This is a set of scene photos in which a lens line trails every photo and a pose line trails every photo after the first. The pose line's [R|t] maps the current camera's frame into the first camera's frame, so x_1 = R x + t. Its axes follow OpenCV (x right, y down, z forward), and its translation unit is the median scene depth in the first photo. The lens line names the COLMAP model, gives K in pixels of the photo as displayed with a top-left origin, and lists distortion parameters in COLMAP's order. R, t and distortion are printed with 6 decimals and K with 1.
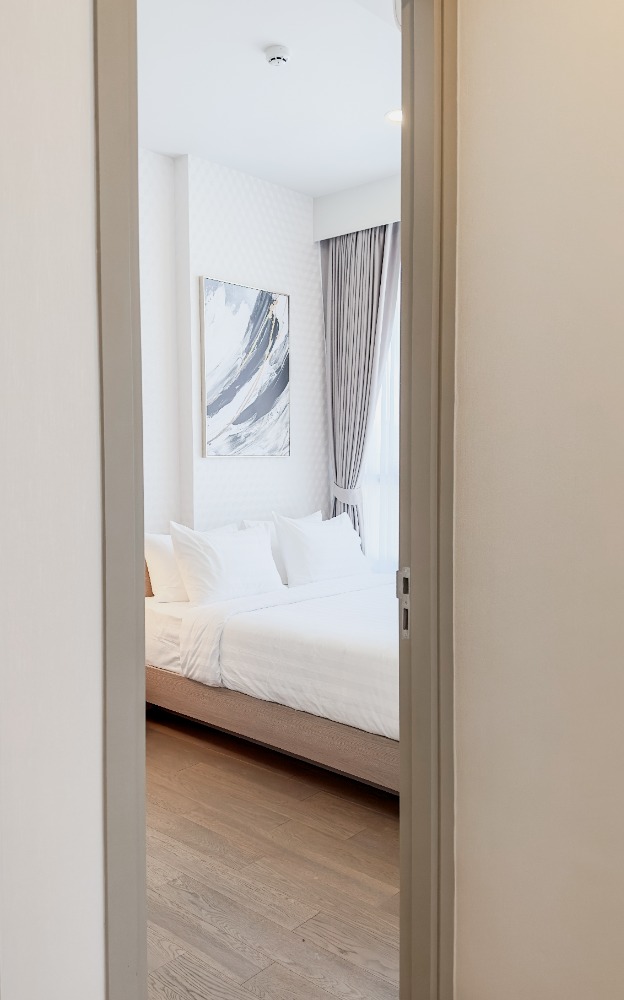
lens RADIAL K [[702.0, 0, 312.0], [0, 702.0, 500.0], [0, 0, 1]] dist [0.001811, 0.000194]
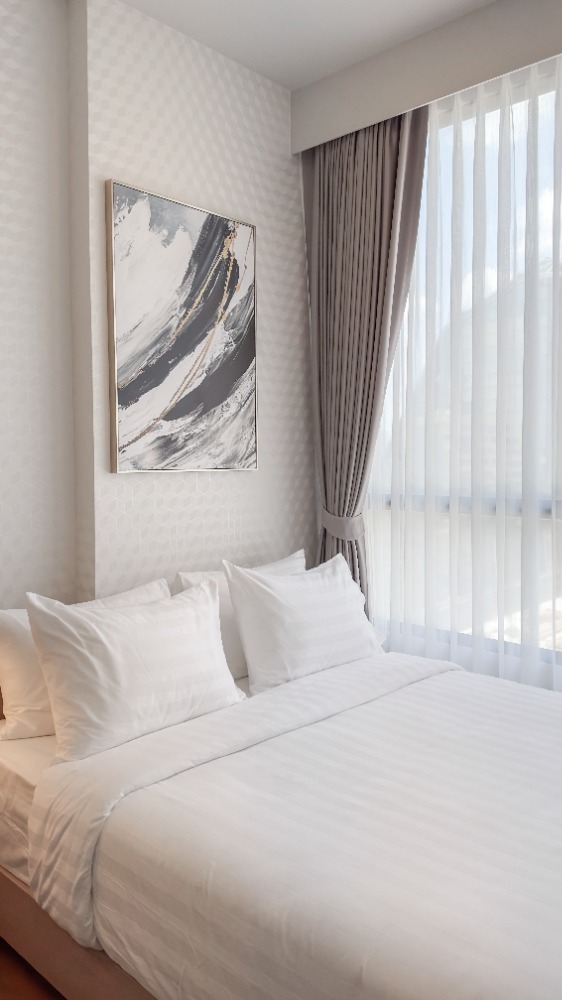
lens RADIAL K [[692.3, 0, 281.0], [0, 692.3, 500.0], [0, 0, 1]] dist [0.105970, -0.123592]
pose [[0.999733, -0.002884, -0.022947, 0.007270], [0.002802, 0.999990, -0.003607, -0.031361], [0.022958, 0.003541, 0.999730, 0.357437]]
